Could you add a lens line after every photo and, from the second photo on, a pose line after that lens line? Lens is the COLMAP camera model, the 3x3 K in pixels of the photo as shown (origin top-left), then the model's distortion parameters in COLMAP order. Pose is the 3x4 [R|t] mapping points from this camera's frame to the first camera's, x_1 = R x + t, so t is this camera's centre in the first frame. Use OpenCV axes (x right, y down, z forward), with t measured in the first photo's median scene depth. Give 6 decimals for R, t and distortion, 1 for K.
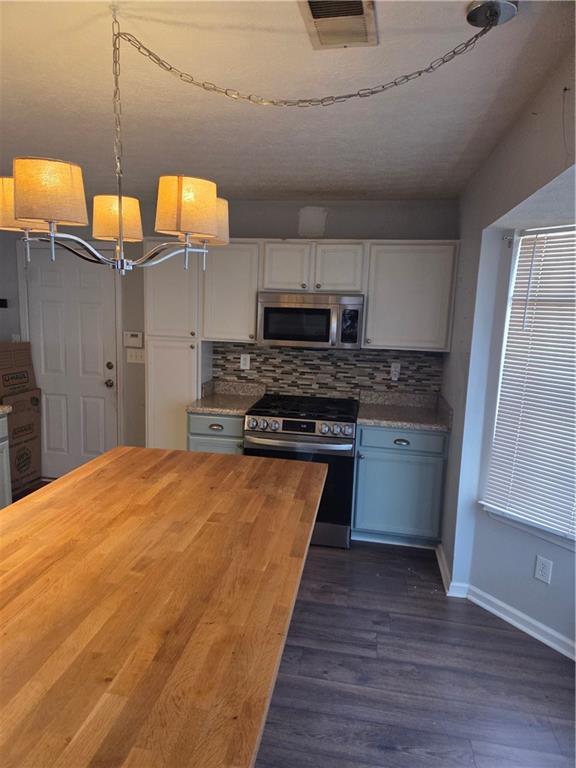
lens RADIAL K [[509.8, 0, 280.9], [0, 509.8, 382.6], [0, 0, 1]] dist [0.076568, -0.058266]
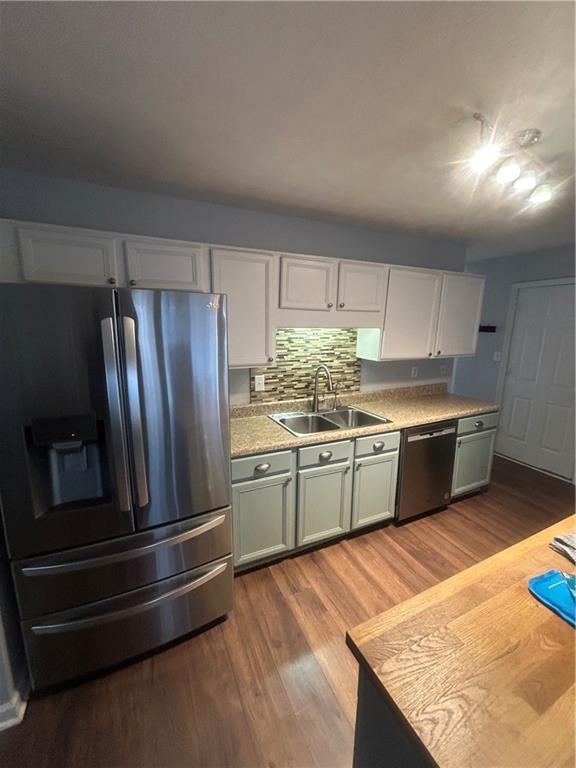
lens RADIAL K [[310.3, 0, 287.4], [0, 310.3, 383.1], [0, 0, 1]] dist [-0.004006, 0.001032]
pose [[0.576700, 0.134590, -0.805793, -0.195892], [-0.111894, 0.990054, 0.085284, -0.018403], [0.809257, 0.040980, 0.586024, 0.052044]]
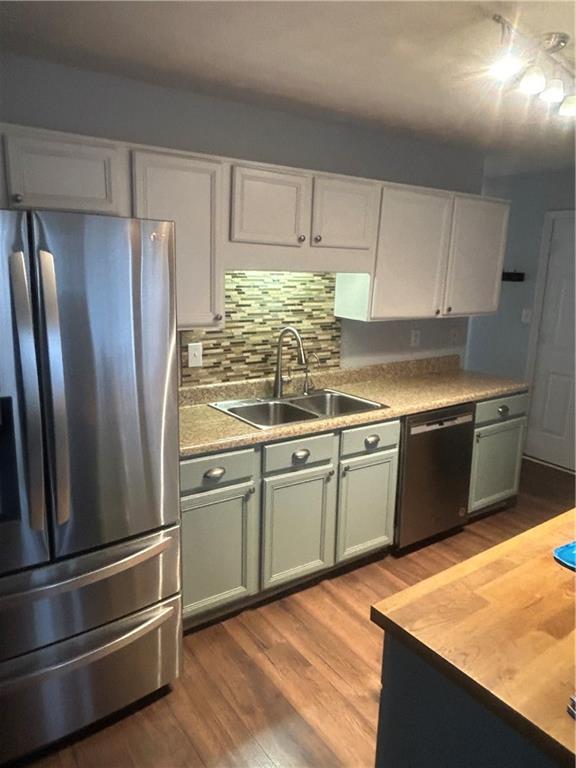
lens RADIAL K [[537.5, 0, 284.3], [0, 537.5, 379.2], [0, 0, 1]] dist [0.002846, -0.007419]
pose [[0.705331, 0.136057, -0.695699, -0.144404], [-0.106872, 0.990600, 0.085379, 0.001928], [0.700776, 0.014130, 0.713241, -0.062779]]
